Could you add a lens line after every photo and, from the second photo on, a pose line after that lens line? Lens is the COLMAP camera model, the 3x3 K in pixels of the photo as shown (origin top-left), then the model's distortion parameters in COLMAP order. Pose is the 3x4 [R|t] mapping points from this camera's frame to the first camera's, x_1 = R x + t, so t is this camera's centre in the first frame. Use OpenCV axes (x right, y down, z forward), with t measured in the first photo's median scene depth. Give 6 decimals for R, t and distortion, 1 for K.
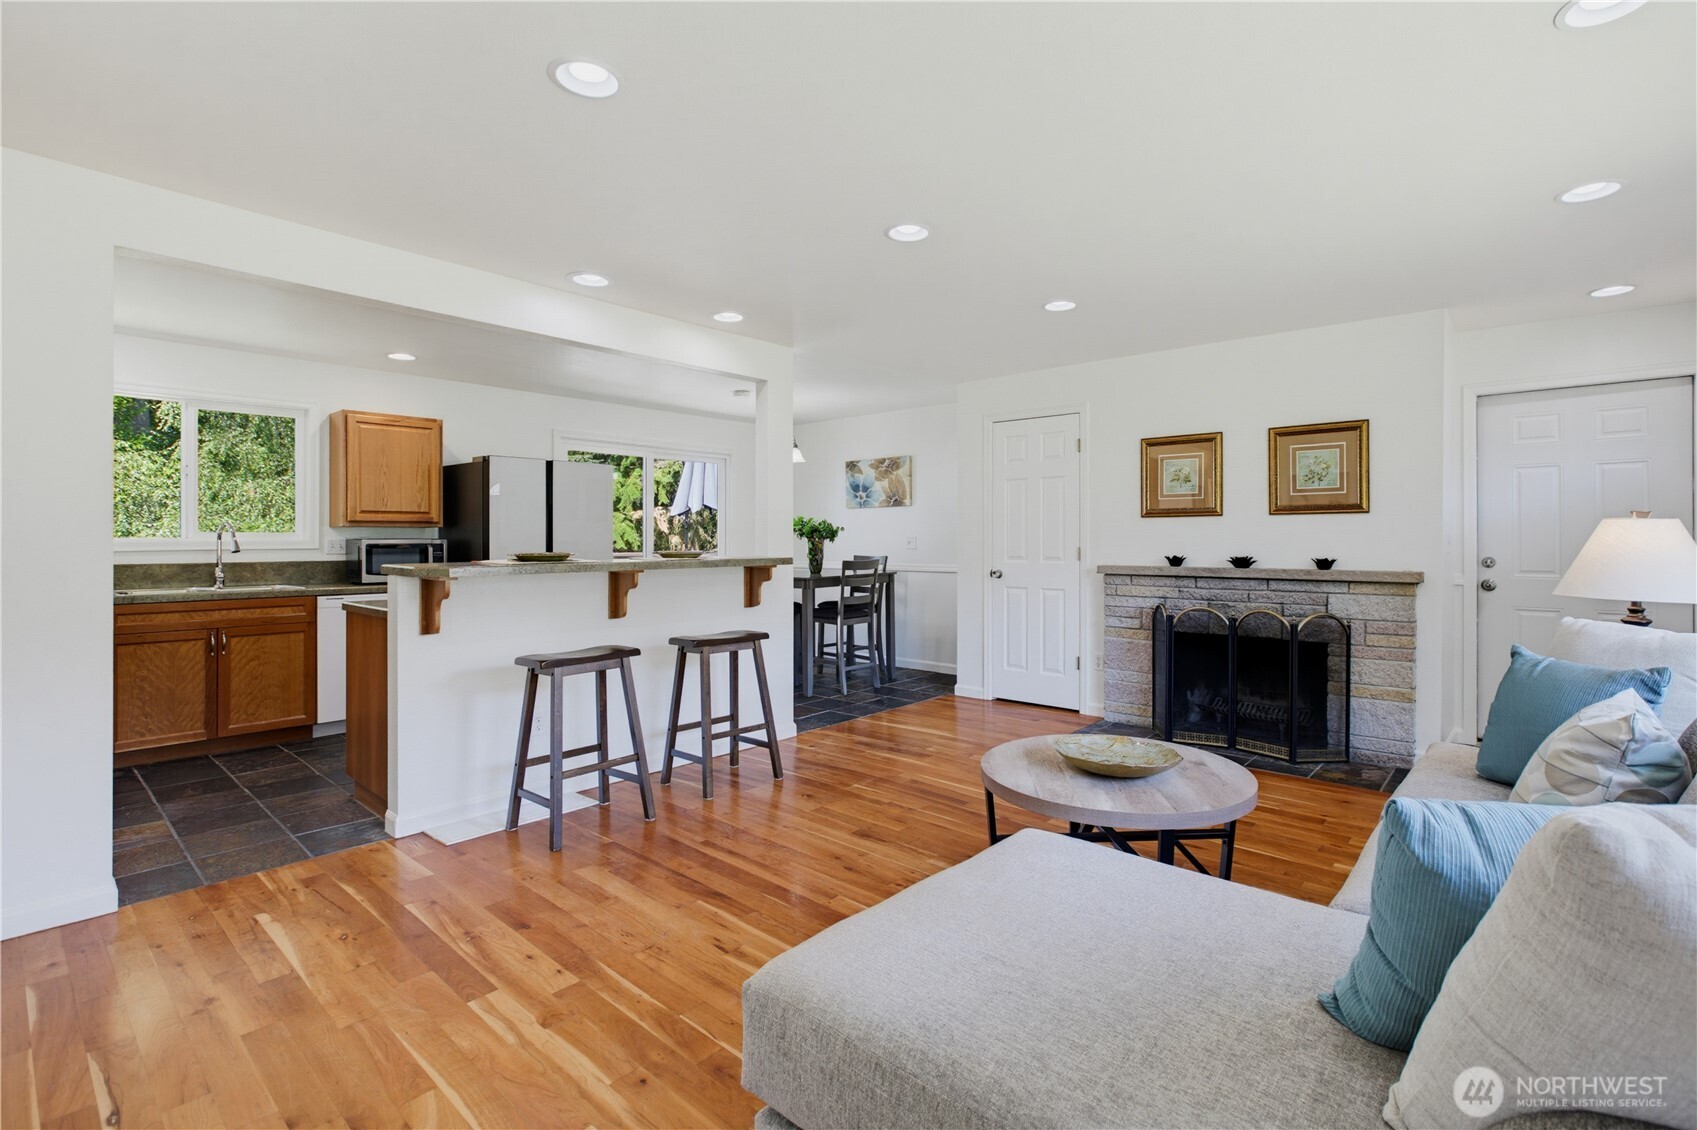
lens RADIAL K [[791.2, 0, 874.3], [0, 791.2, 542.1], [0, 0, 1]] dist [-0.002393, -0.000247]
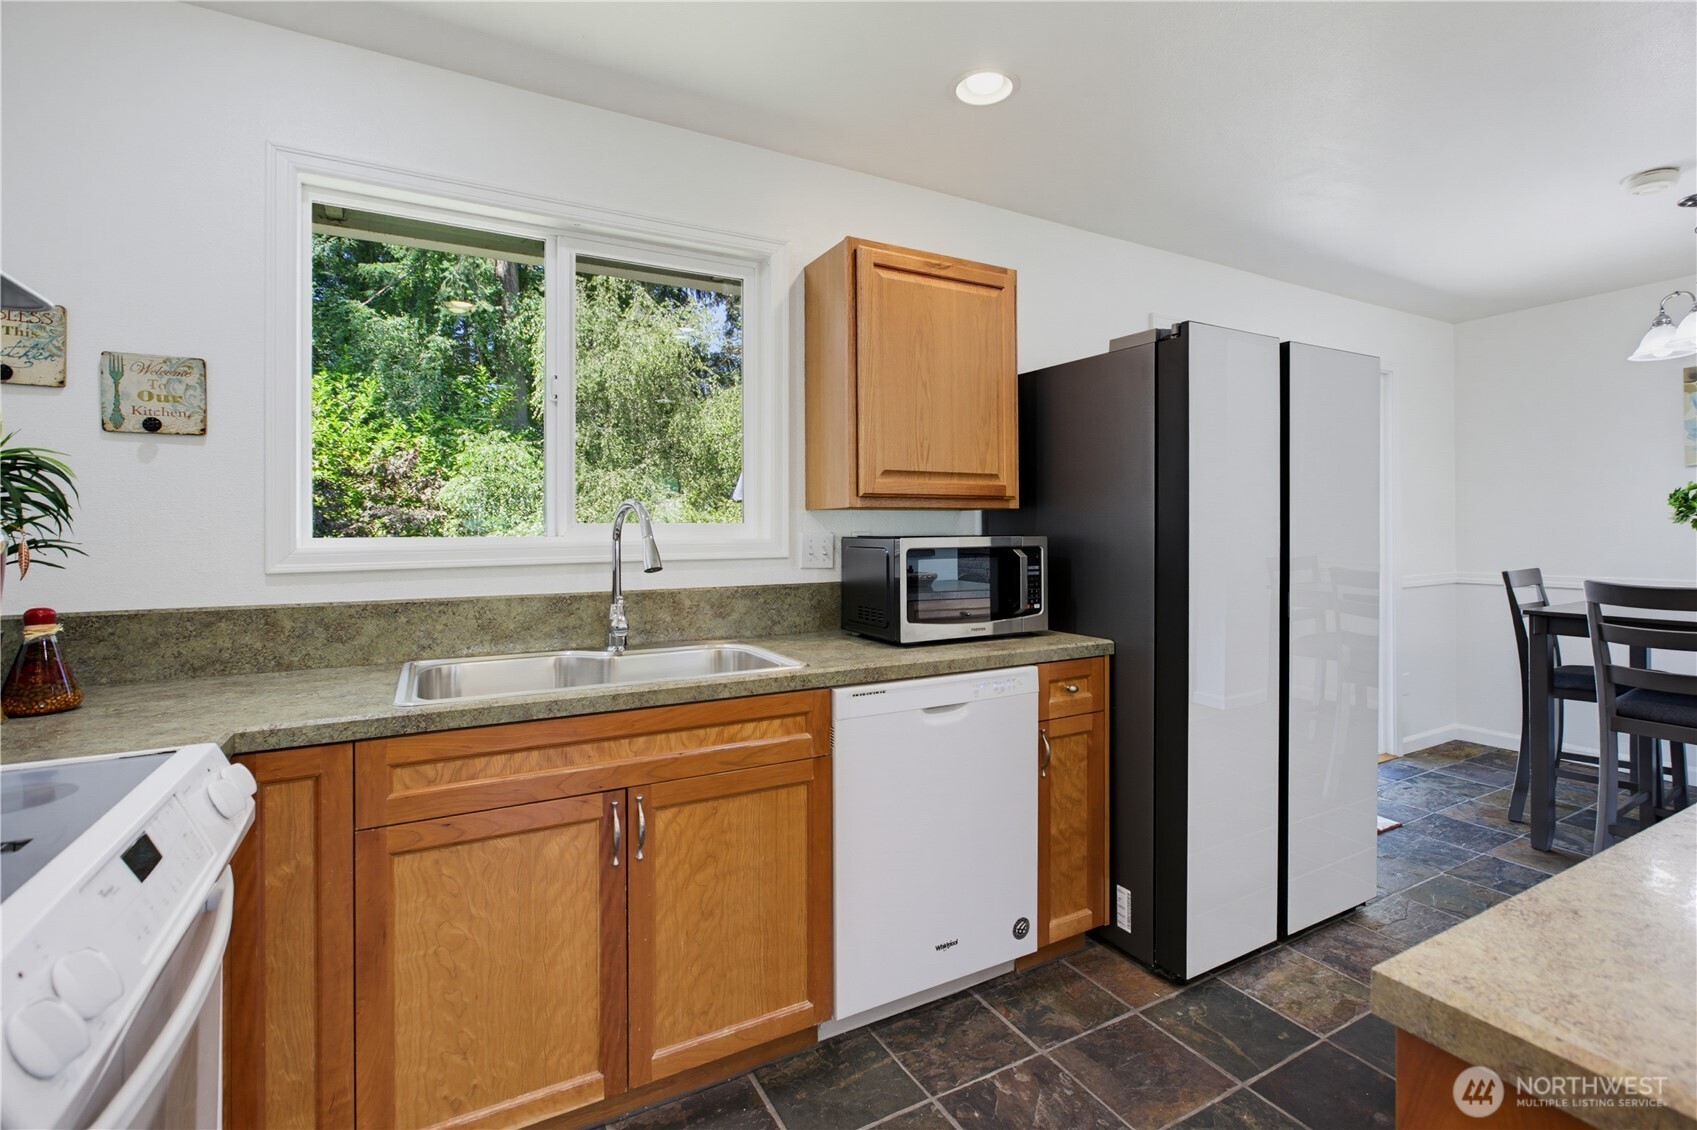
lens RADIAL K [[784.3, 0, 855.5], [0, 784.3, 531.6], [0, 0, 1]] dist [-0.005247, -0.000243]
pose [[0.938512, -0.003700, -0.345228, -0.528581], [0.003655, 0.999993, -0.000780, -0.006656], [0.345228, -0.000529, 0.938519, 0.607222]]
